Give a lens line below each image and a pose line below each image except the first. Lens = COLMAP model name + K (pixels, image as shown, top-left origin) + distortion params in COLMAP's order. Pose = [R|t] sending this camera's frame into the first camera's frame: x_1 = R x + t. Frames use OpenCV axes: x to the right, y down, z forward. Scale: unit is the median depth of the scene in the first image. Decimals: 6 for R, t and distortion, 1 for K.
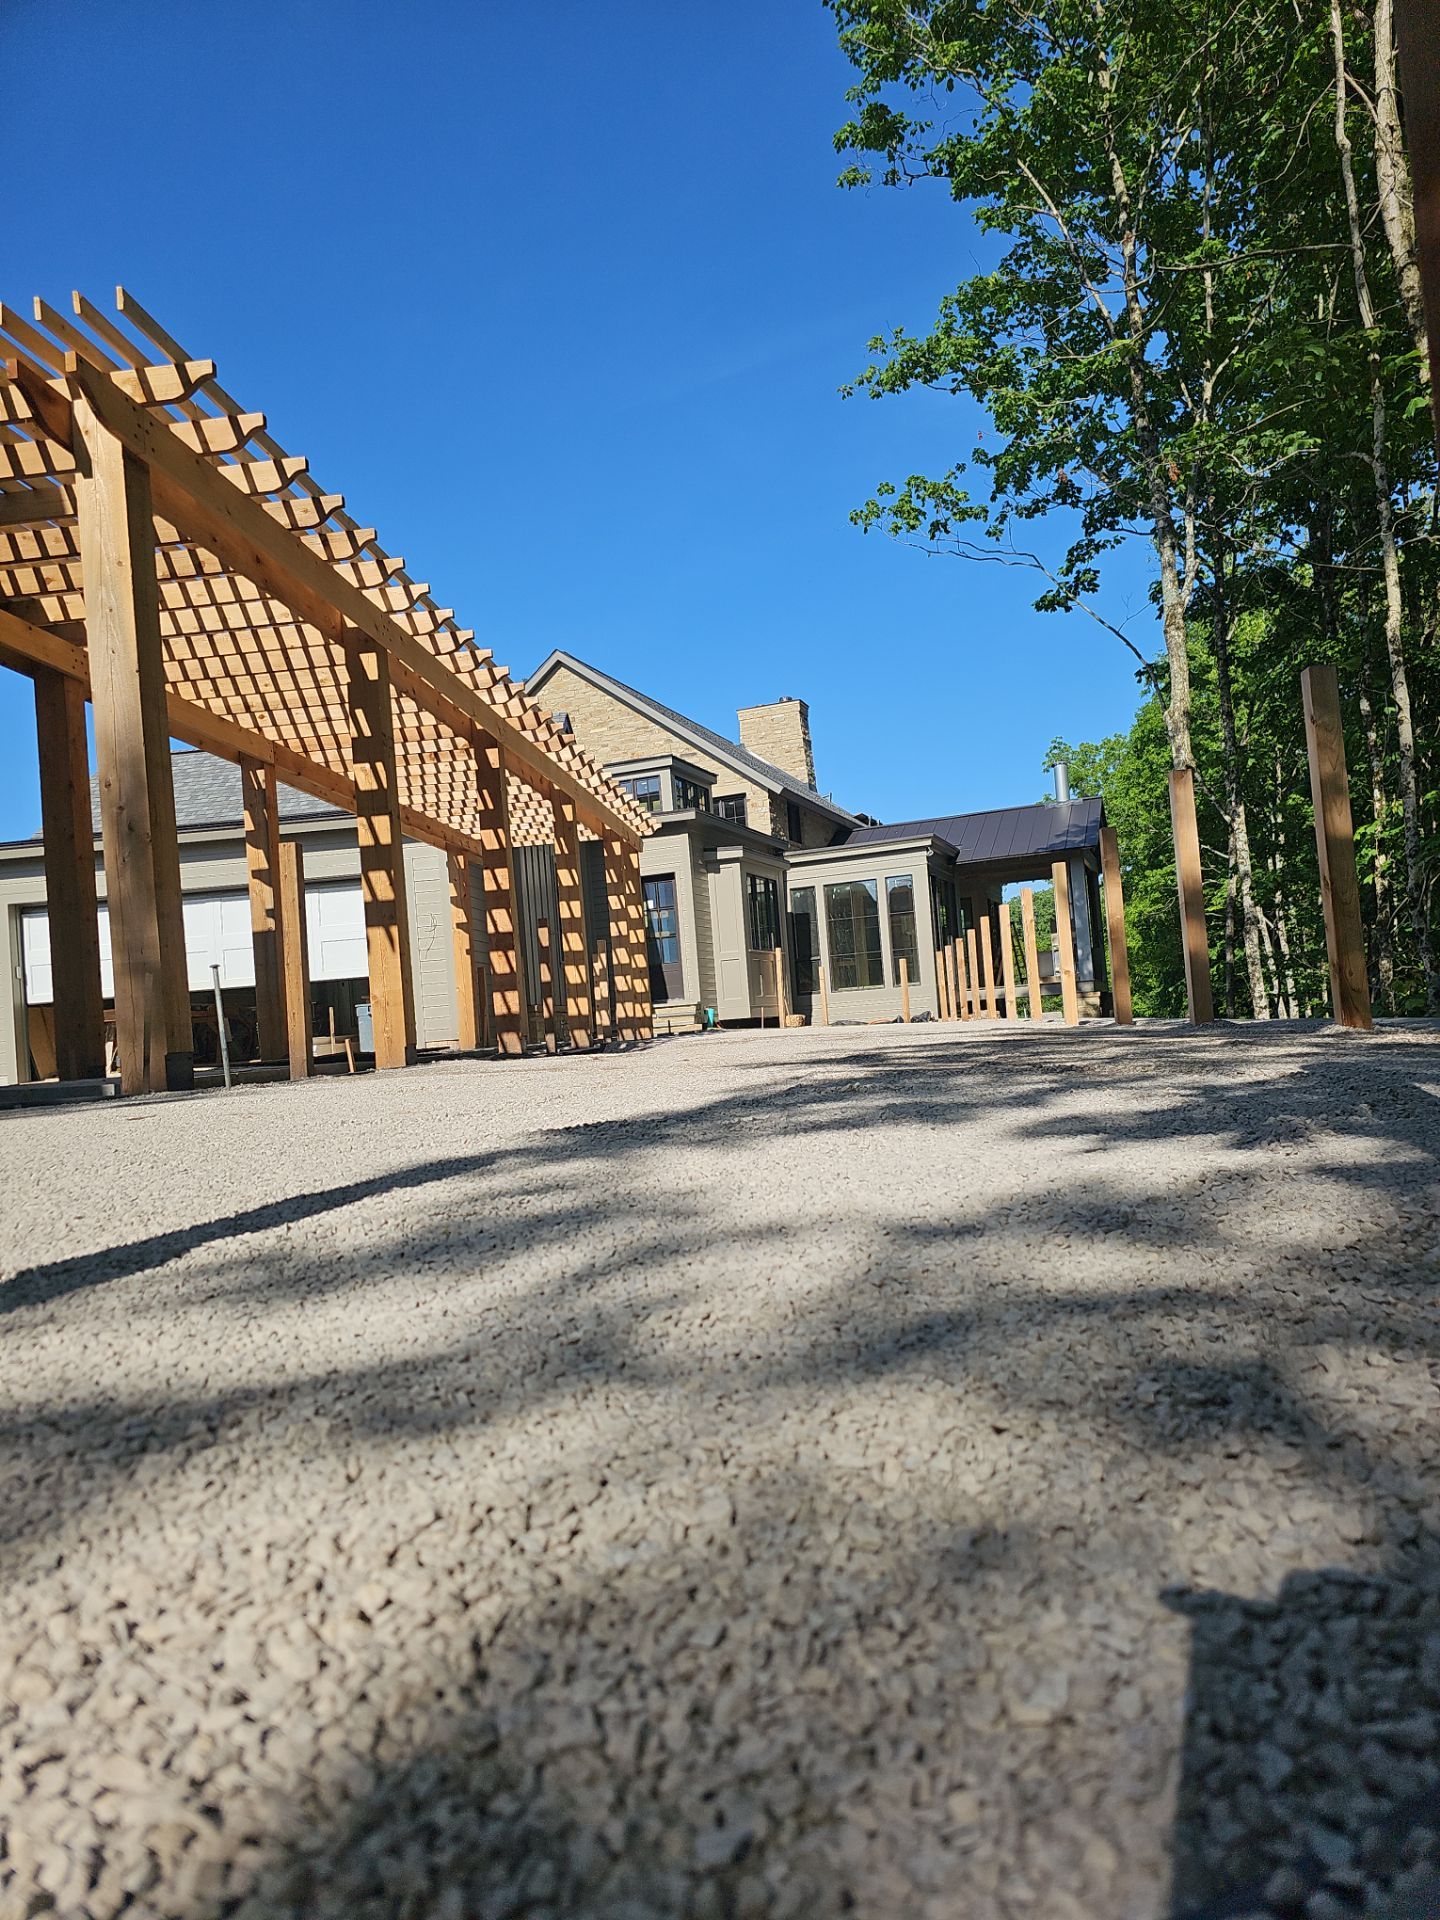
lens RADIAL K [[1283.9, 0, 715.5], [0, 1283.9, 987.5], [0, 0, 1]] dist [0.049363, -0.041818]
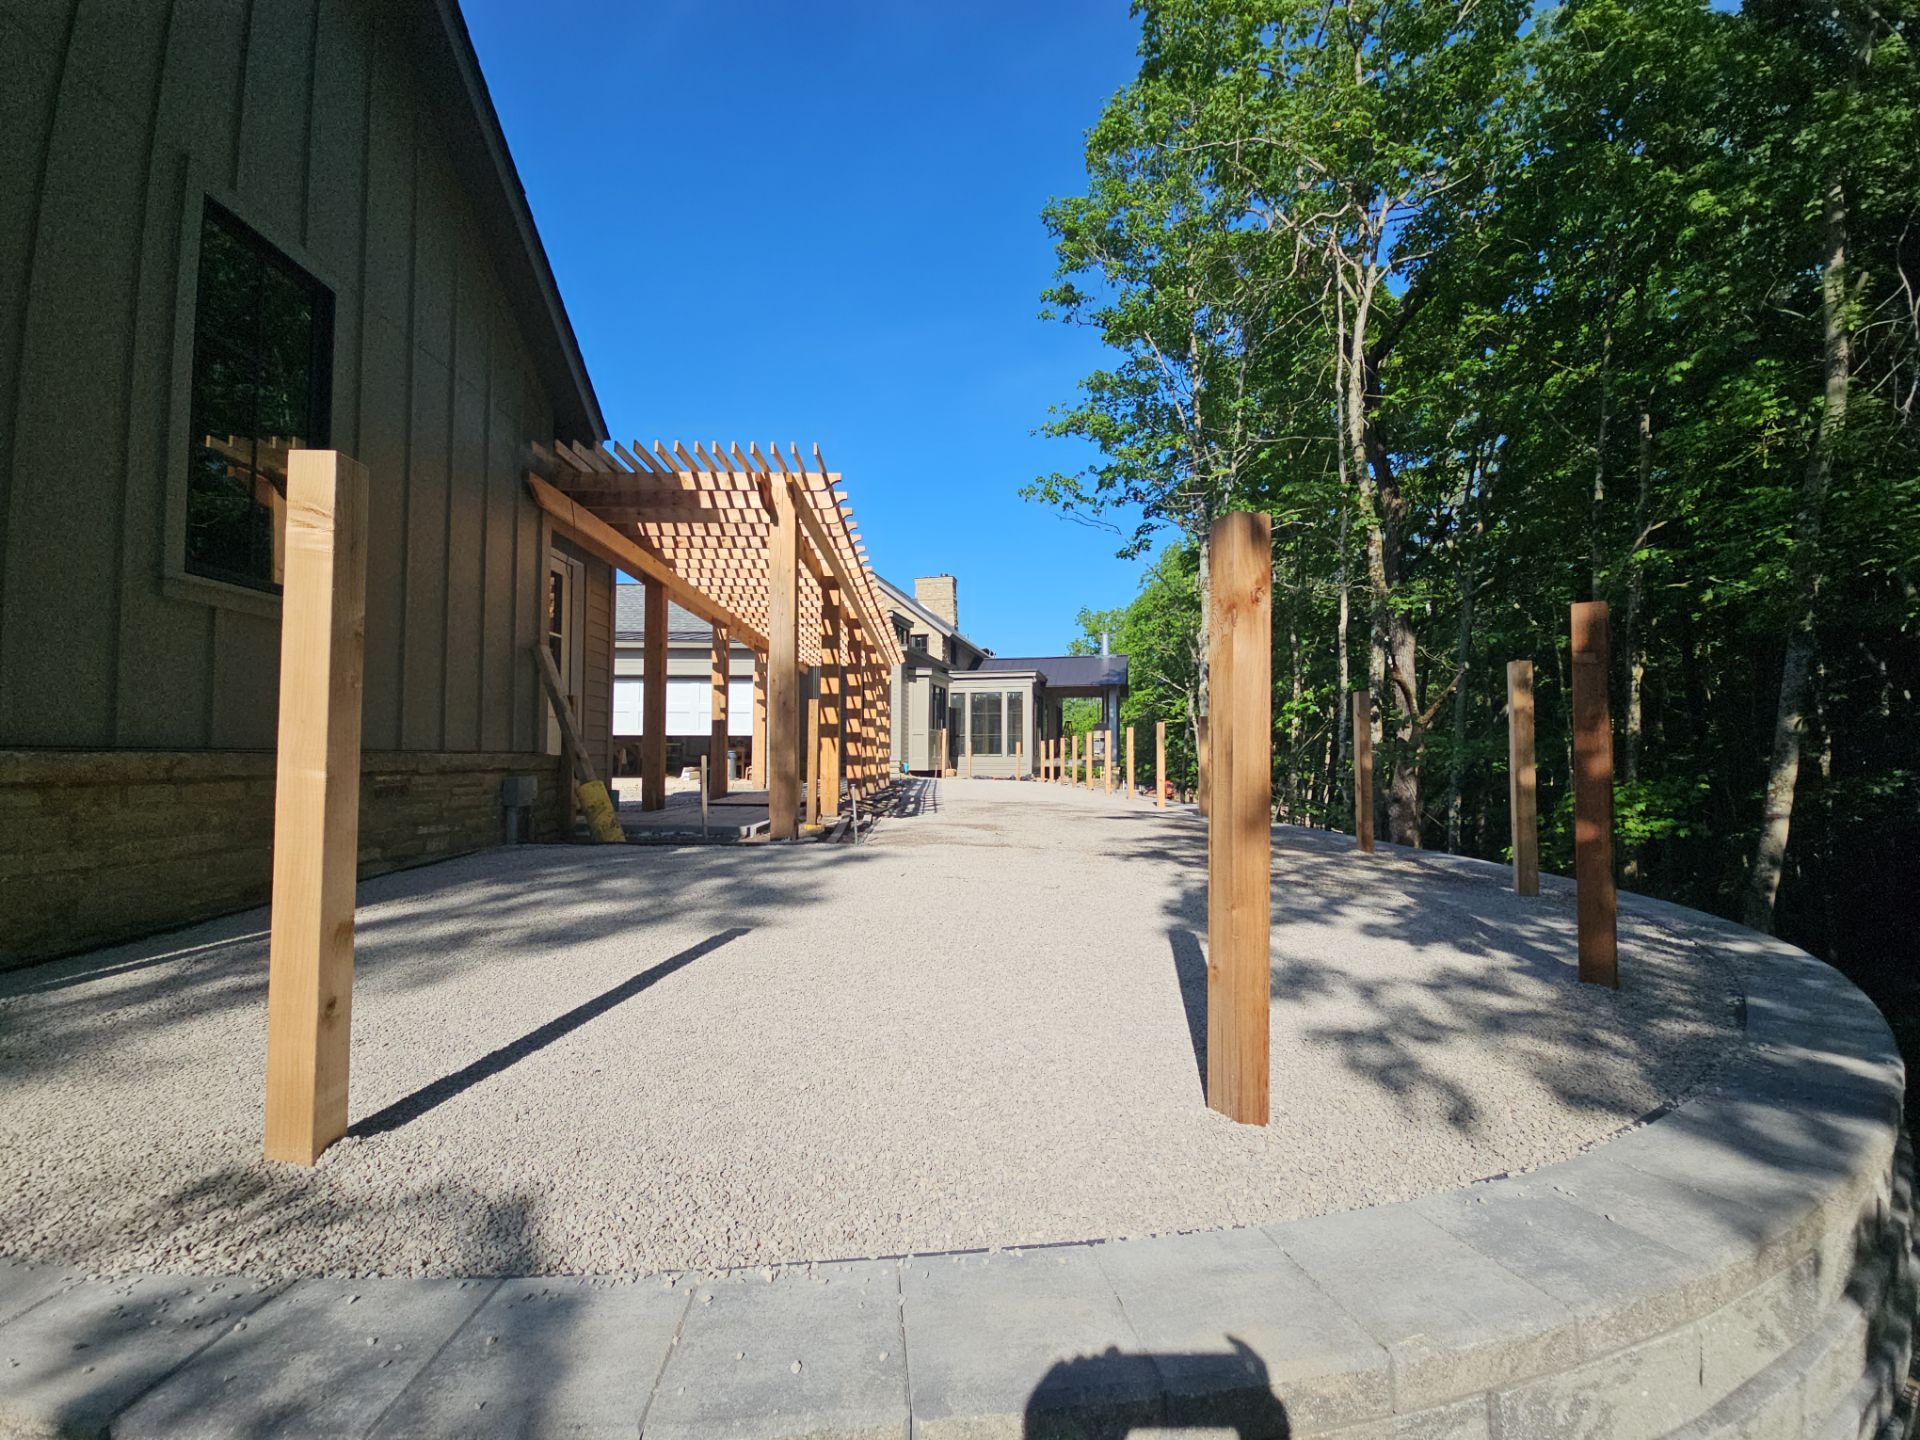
lens RADIAL K [[792.8, 0, 959.3], [0, 792.8, 739.7], [0, 0, 1]] dist [0.002410, -0.004516]
pose [[0.988557, 0.078288, 0.128942, -0.084319], [-0.079023, 0.996873, 0.000586, -0.022881], [-0.128493, -0.010769, 0.991652, -0.060455]]
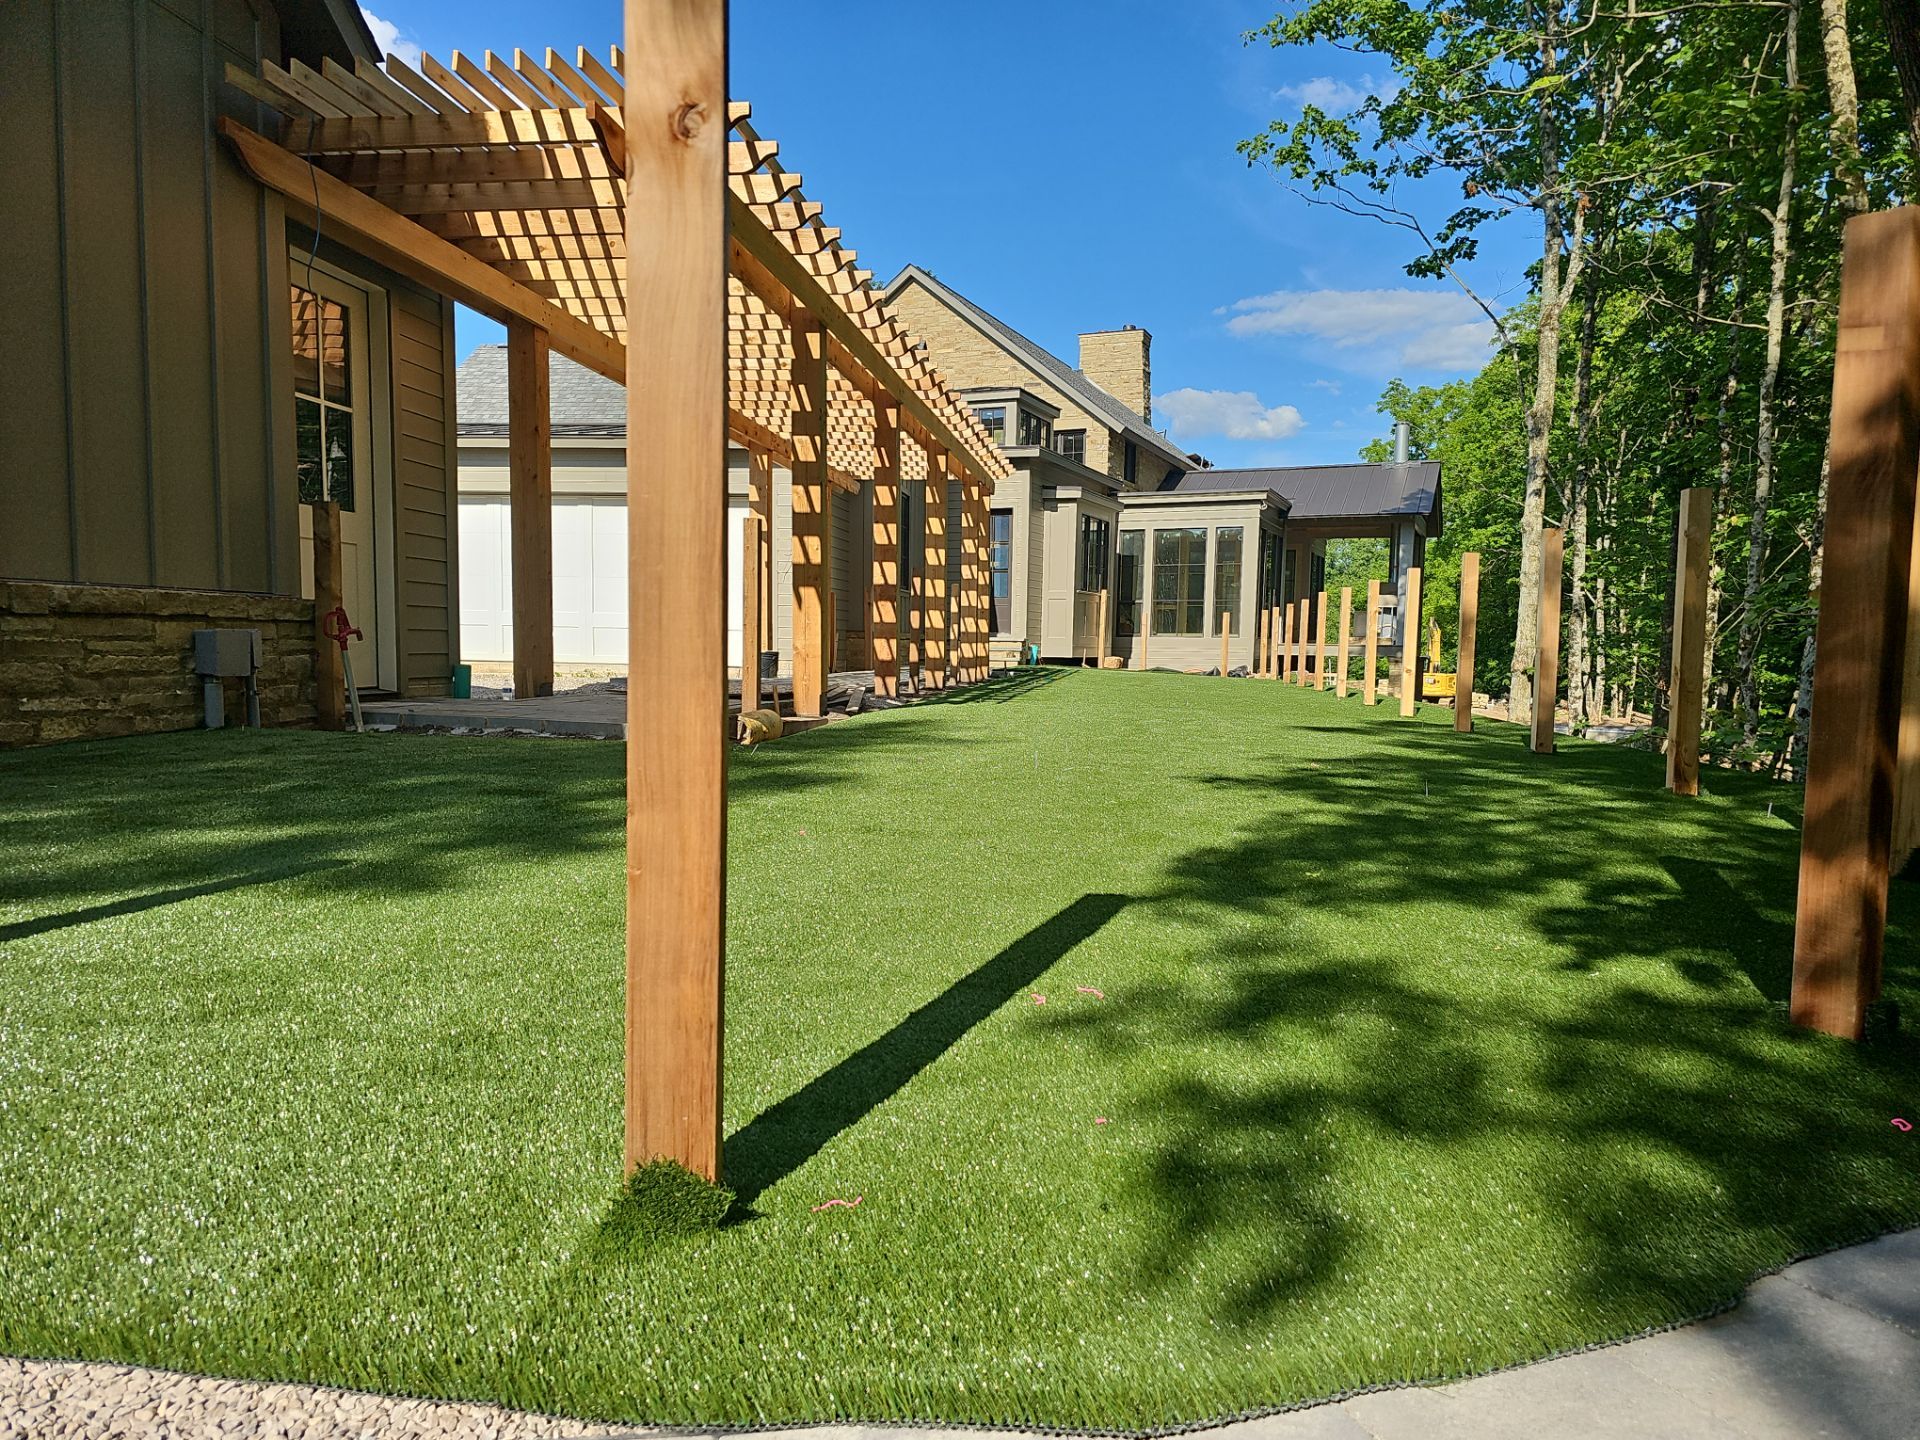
lens RADIAL K [[1283.9, 0, 960.8], [0, 1283.9, 765.0], [0, 0, 1]] dist [0.049363, -0.041818]
pose [[0.995461, 0.091480, -0.026258, -0.032177], [-0.087359, 0.987743, 0.129355, -0.019233], [0.037770, -0.126474, 0.991251, -0.044758]]
